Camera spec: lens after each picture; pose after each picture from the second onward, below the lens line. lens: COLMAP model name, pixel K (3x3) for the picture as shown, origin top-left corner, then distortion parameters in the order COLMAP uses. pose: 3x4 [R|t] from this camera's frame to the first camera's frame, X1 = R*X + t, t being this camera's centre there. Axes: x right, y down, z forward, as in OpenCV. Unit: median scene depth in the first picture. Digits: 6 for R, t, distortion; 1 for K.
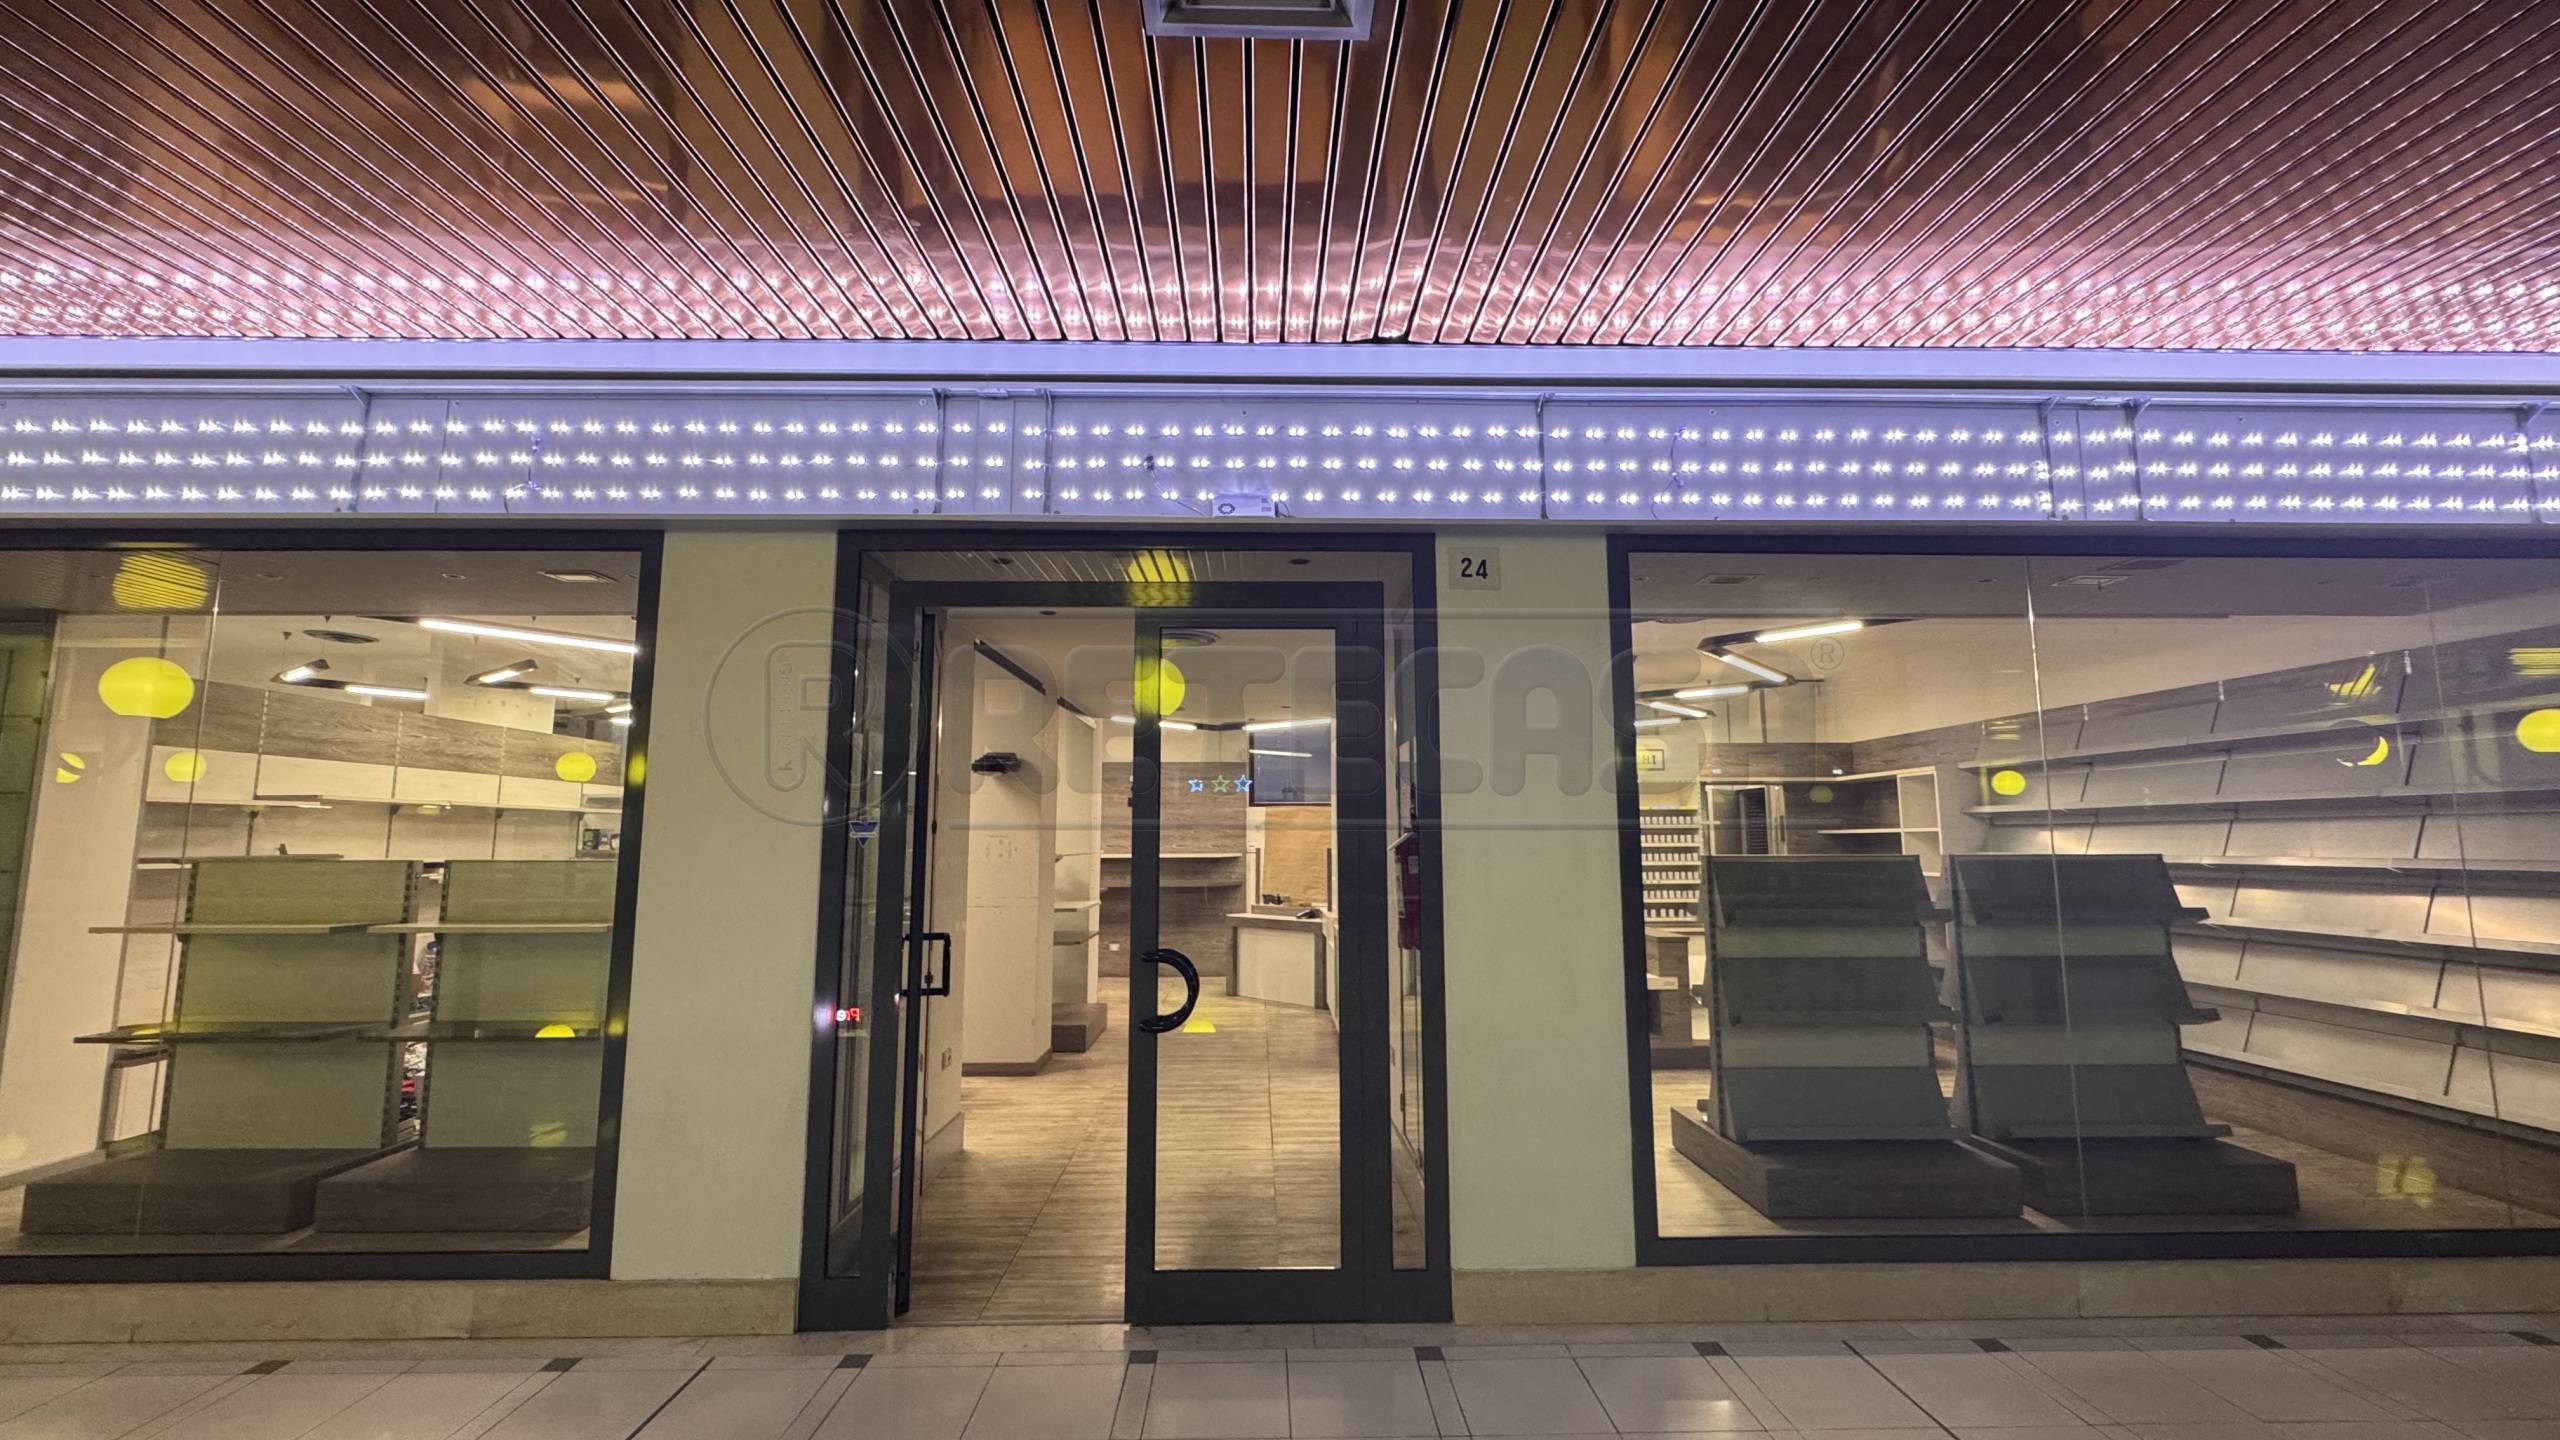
lens RADIAL K [[1025.3, 0, 1280.0], [0, 1025.3, 720.0], [0, 0, 1]] dist [-0.005087, 0.001160]
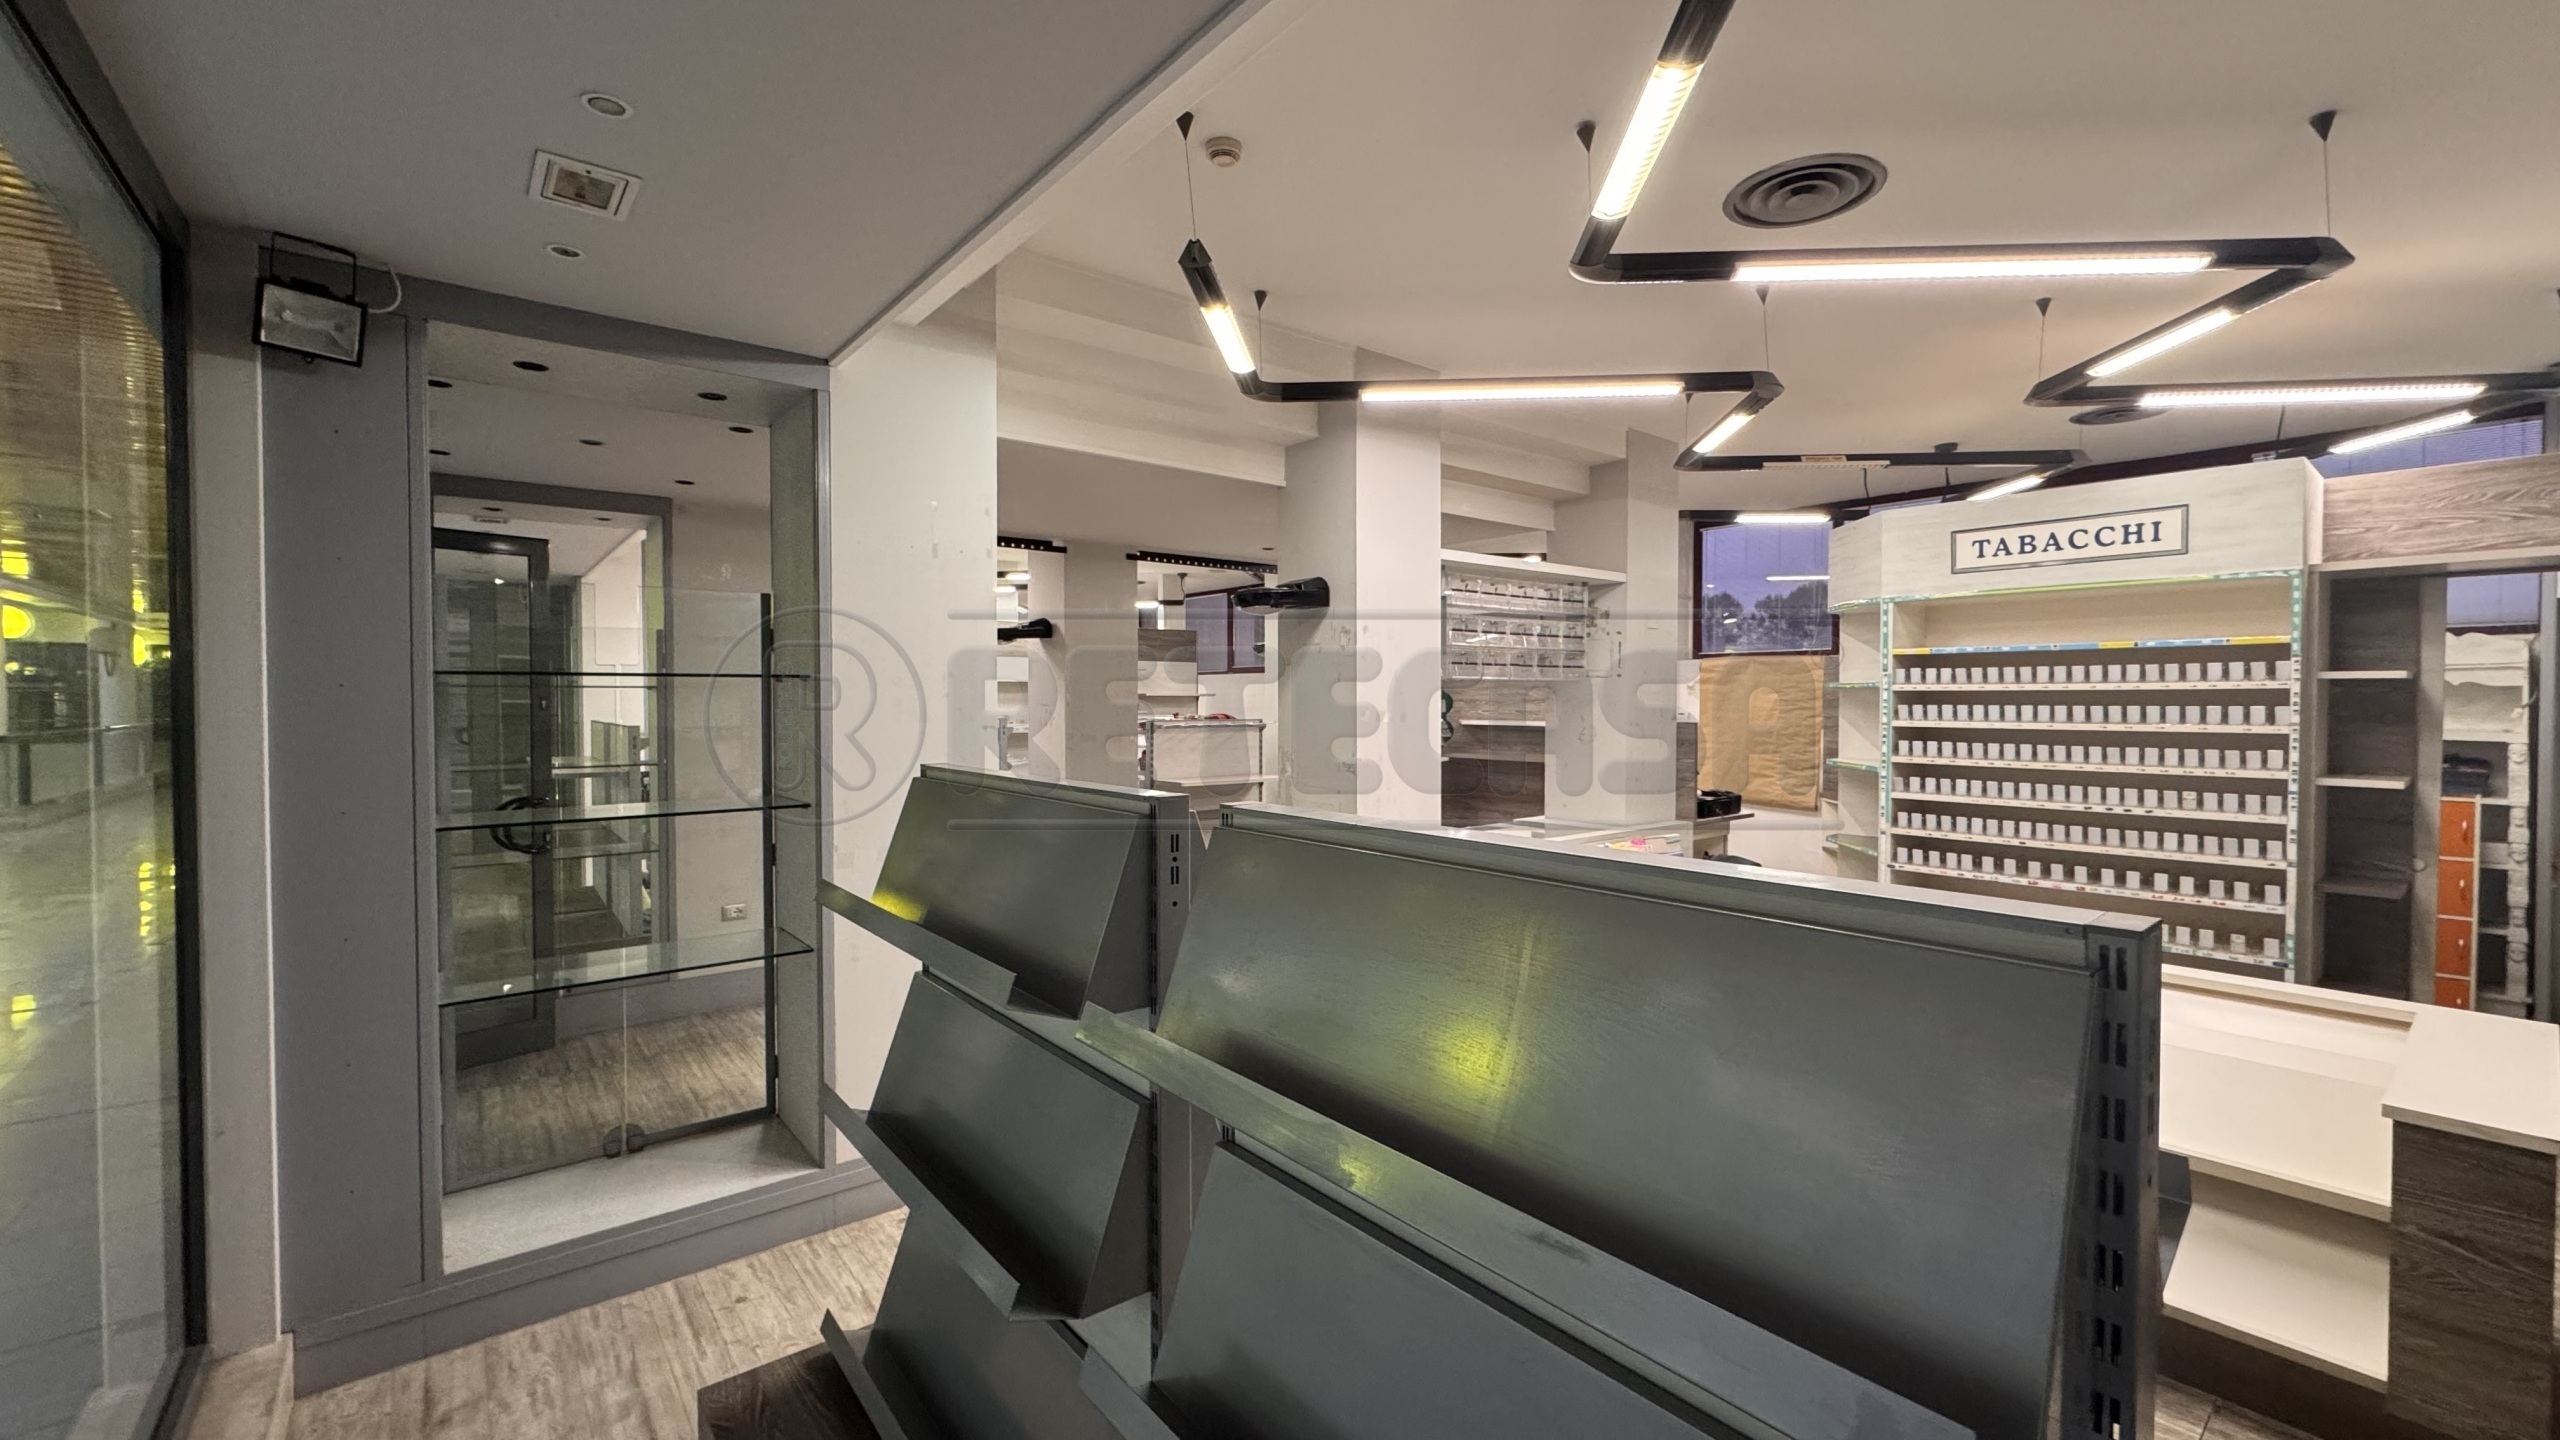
lens RADIAL K [[1018.8, 0, 1277.0], [0, 1018.8, 718.0], [0, 0, 1]] dist [-0.004207, 0.000446]
pose [[0.616638, 0.017185, -0.787059, 1.060679], [0.091384, 0.991441, 0.093244, 0.096187], [0.781925, -0.129422, 0.609790, 0.991613]]
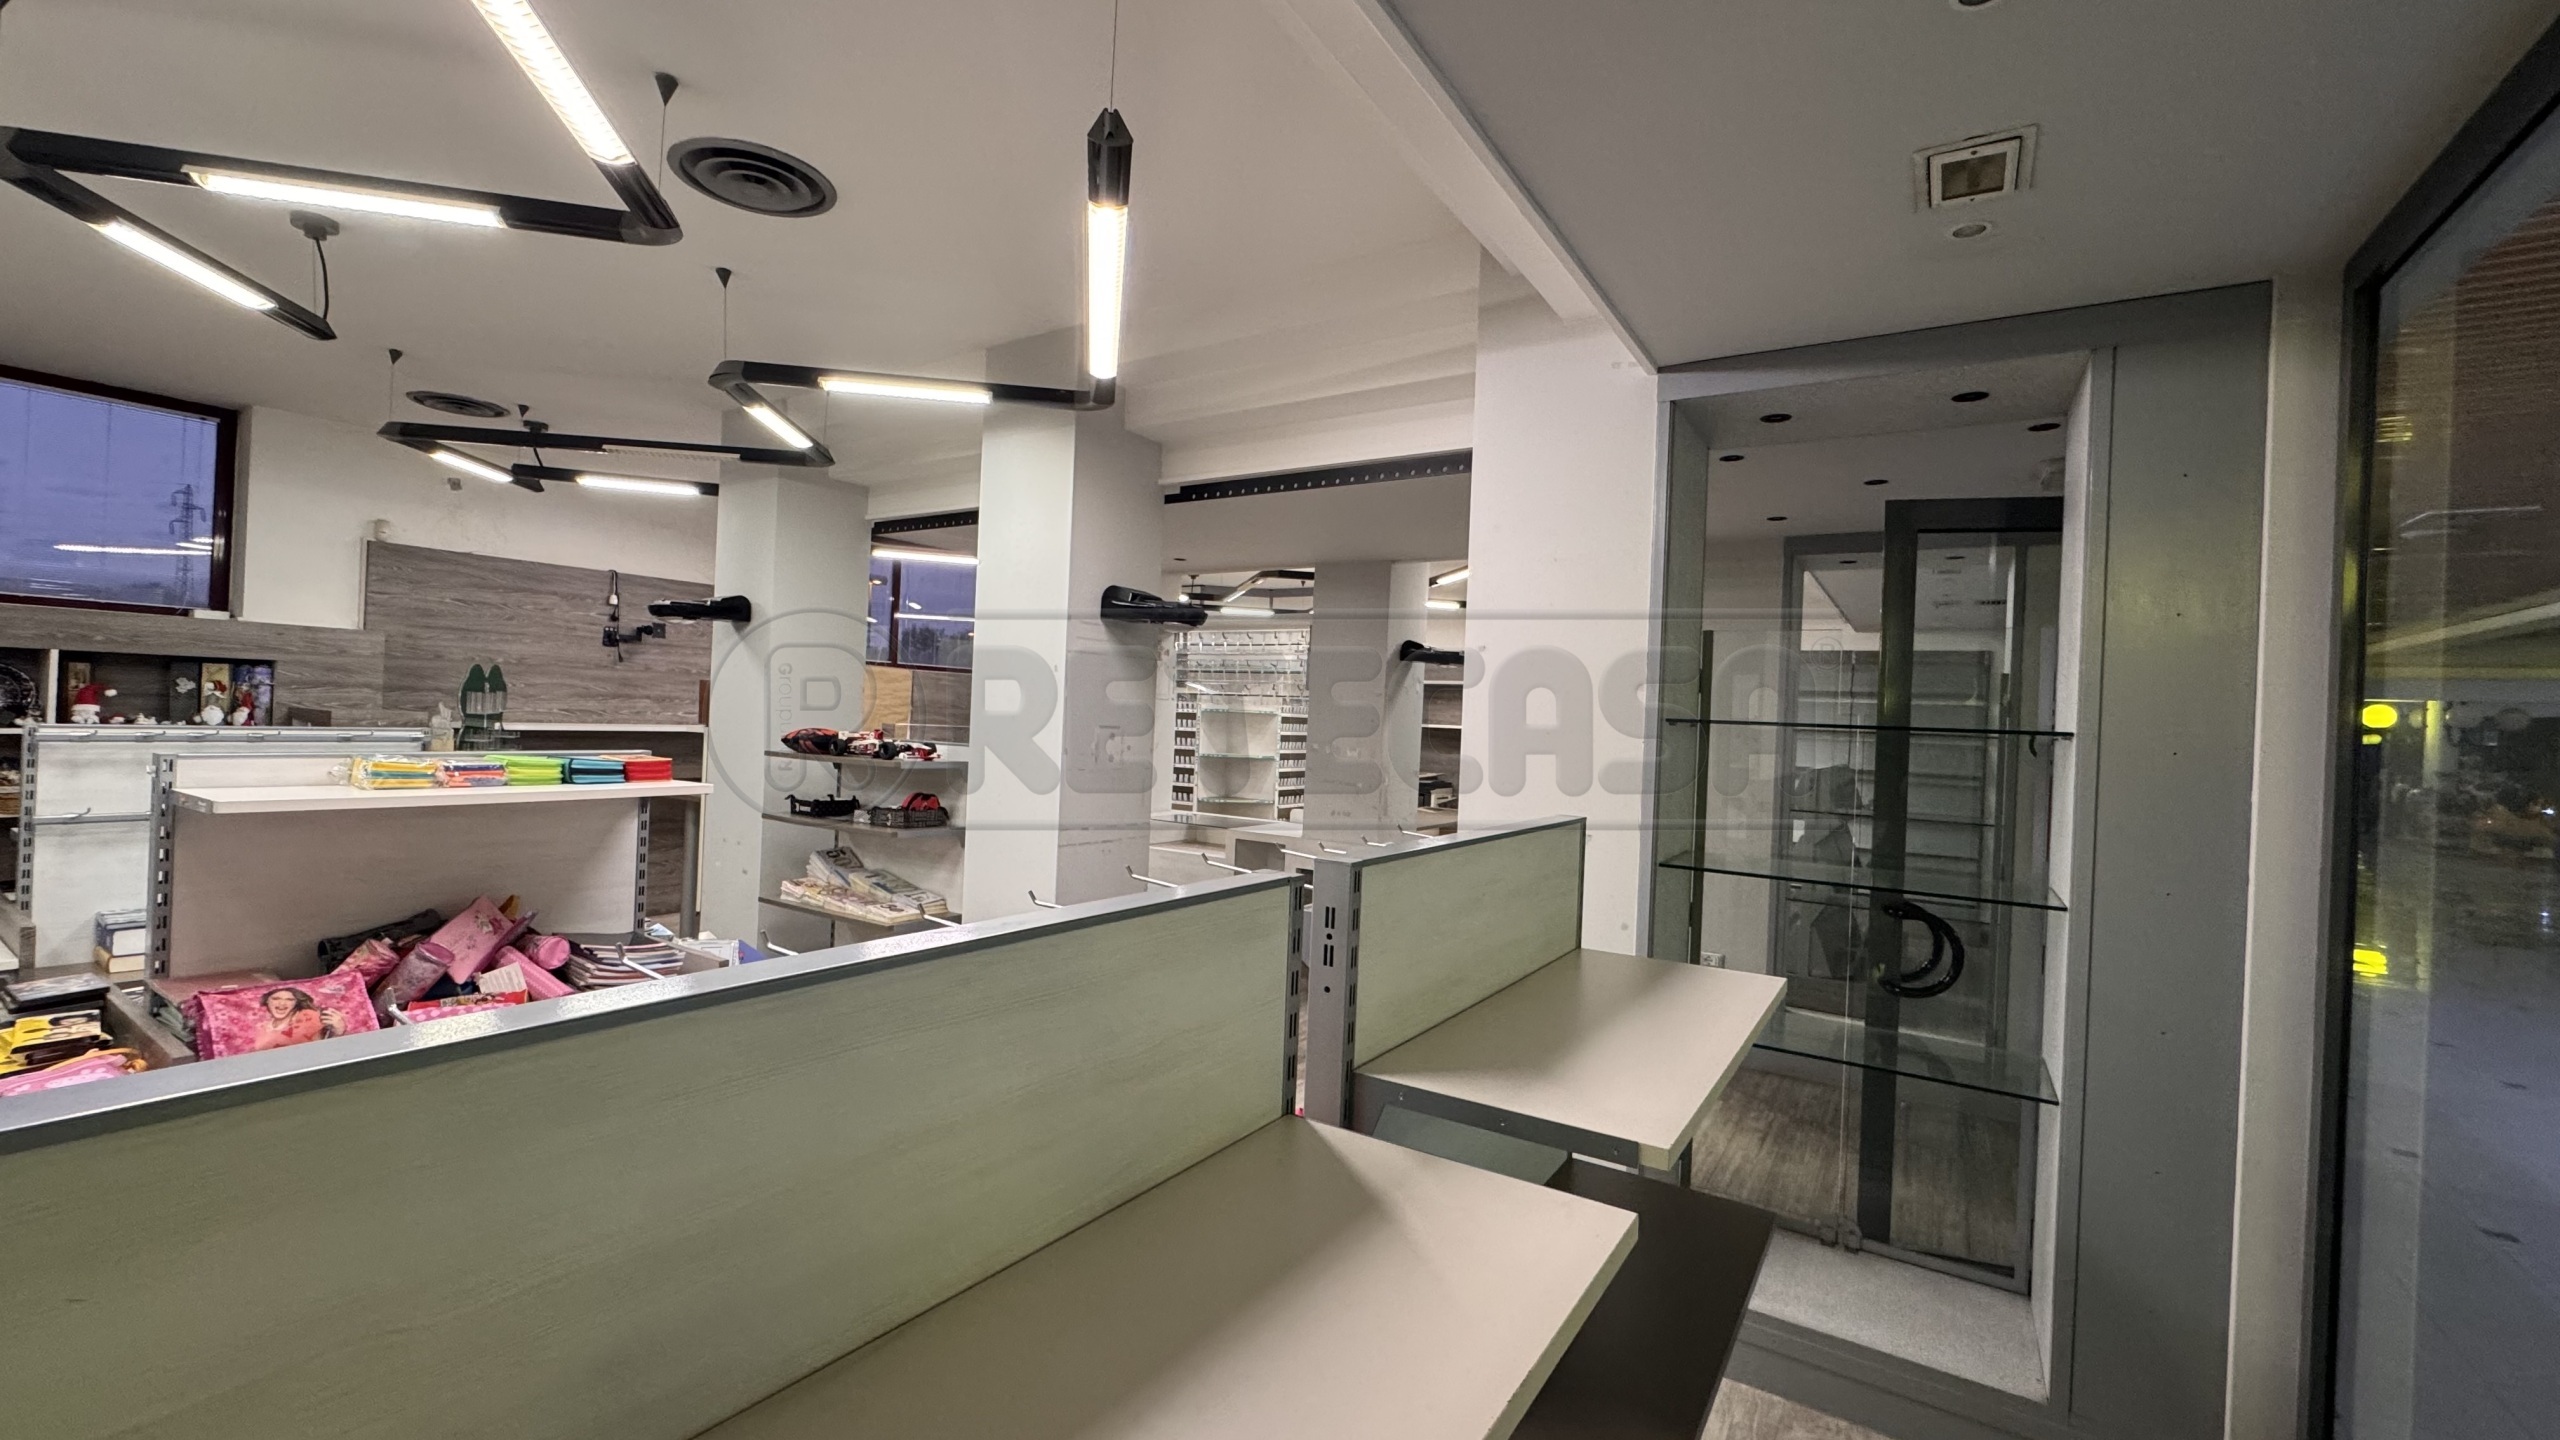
lens RADIAL K [[1018.8, 0, 1277.0], [0, 1018.8, 718.0], [0, 0, 1]] dist [-0.004207, 0.000446]
pose [[0.563380, 0.024560, 0.825832, -1.219086], [-0.139437, 0.988046, 0.065739, 0.095107], [-0.814346, -0.152188, 0.560071, 0.998949]]
